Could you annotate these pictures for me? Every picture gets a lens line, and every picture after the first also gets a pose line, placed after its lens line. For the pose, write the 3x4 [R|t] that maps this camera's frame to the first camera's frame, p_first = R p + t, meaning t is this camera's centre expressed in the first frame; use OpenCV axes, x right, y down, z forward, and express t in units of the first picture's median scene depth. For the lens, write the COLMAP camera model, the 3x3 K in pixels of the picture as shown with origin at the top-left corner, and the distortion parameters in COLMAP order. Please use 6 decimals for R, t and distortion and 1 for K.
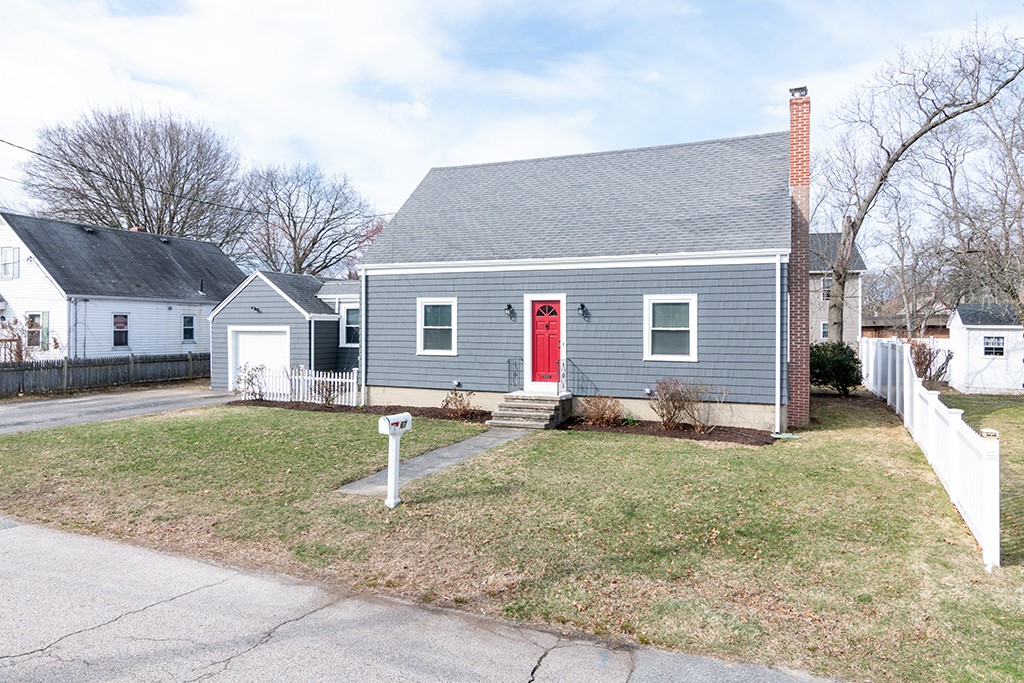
lens RADIAL K [[686.5, 0, 513.9], [0, 686.5, 334.9], [0, 0, 1]] dist [0.025818, -0.000006]
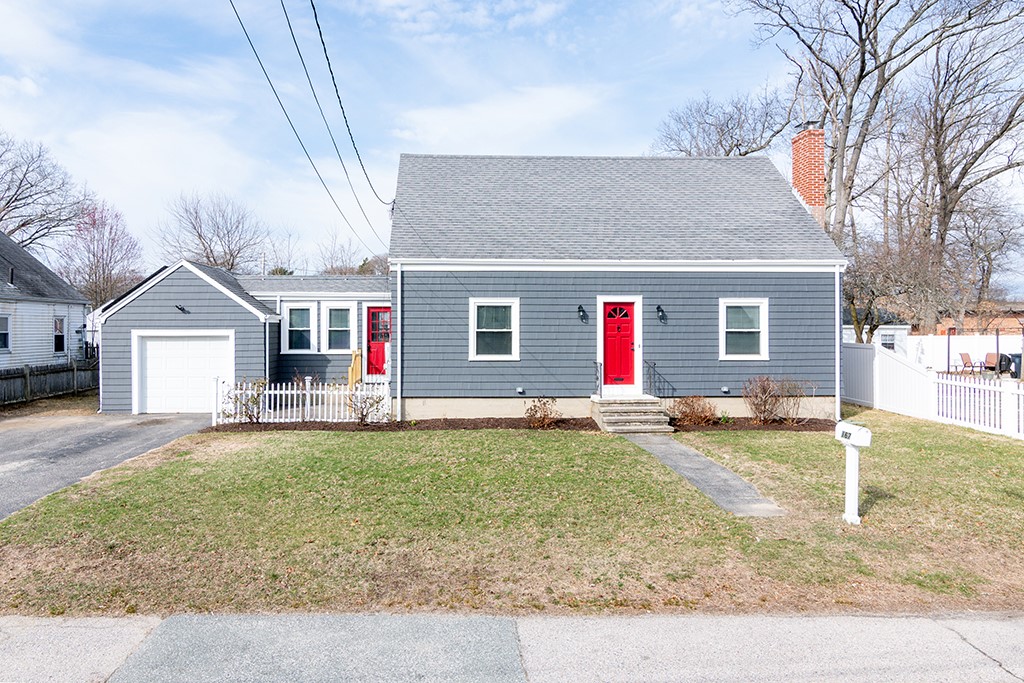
lens RADIAL K [[660.3, 0, 479.8], [0, 660.3, 337.6], [0, 0, 1]] dist [0.022935, -0.001201]
pose [[0.900015, -0.010815, 0.435724, -0.518925], [0.009620, 0.999941, 0.004949, -0.005589], [-0.435752, -0.000263, 0.900067, 0.217371]]
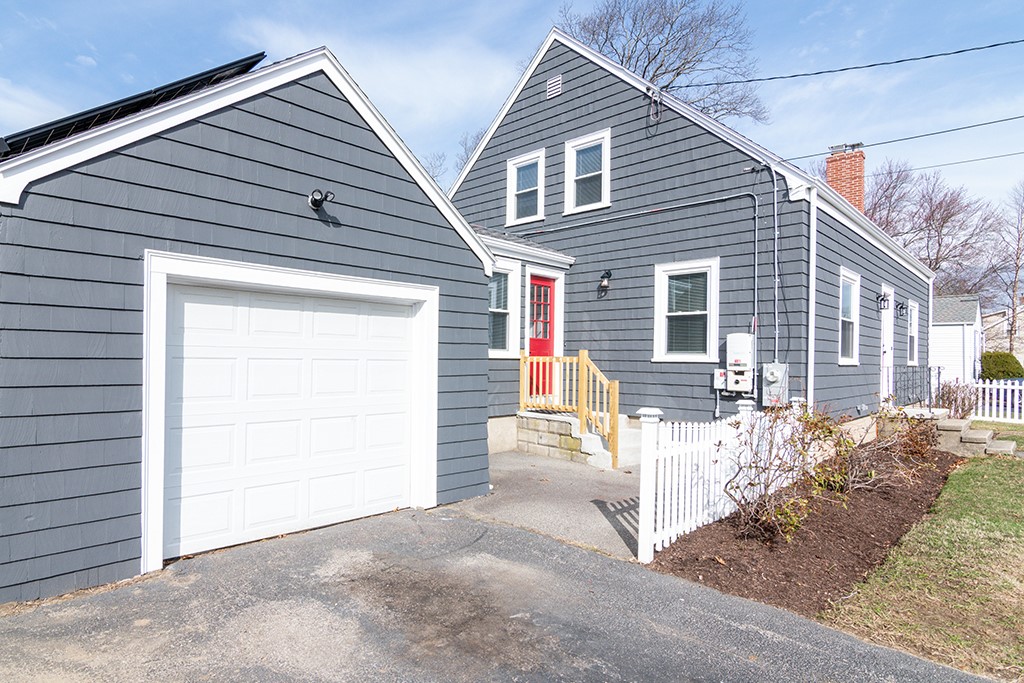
lens RADIAL K [[558.4, 0, 466.9], [0, 558.4, 360.2], [0, 0, 1]] dist [0.015613, -0.000261]
pose [[0.380451, -0.004242, 0.924791, -0.708918], [-0.002710, 0.999980, 0.005702, 0.023958], [-0.924797, -0.004675, 0.380432, 1.138313]]
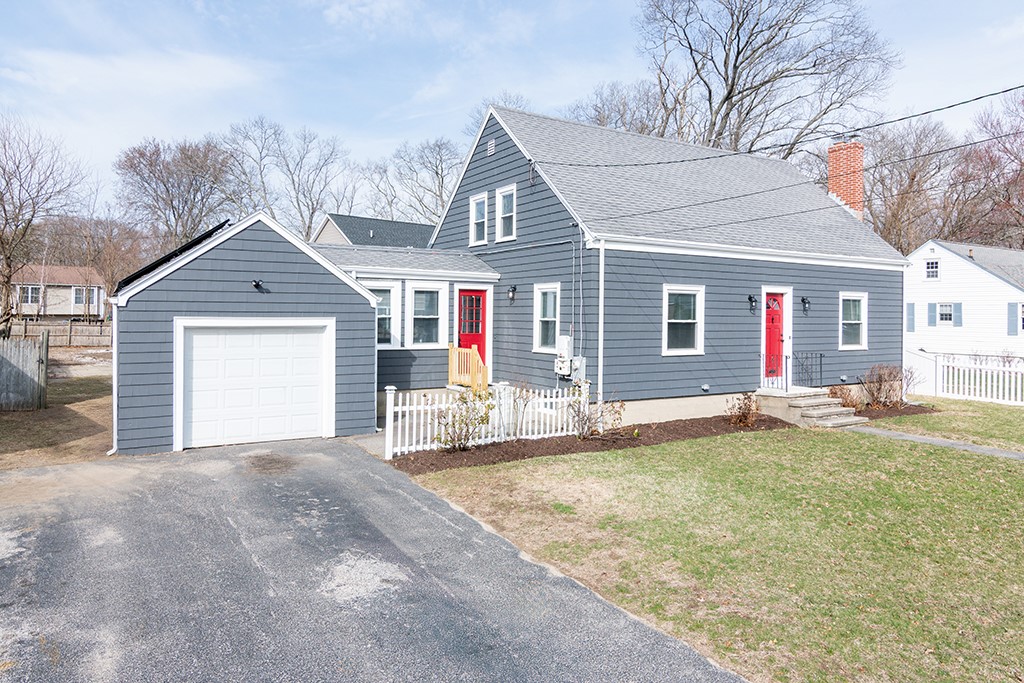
lens RADIAL K [[660.3, 0, 518.6], [0, 660.3, 322.8], [0, 0, 1]] dist [0.022935, -0.001201]
pose [[0.573595, -0.009920, 0.819079, -0.878453], [0.001938, 0.999940, 0.010753, -0.017852], [-0.819137, -0.004581, 0.573580, 0.716893]]
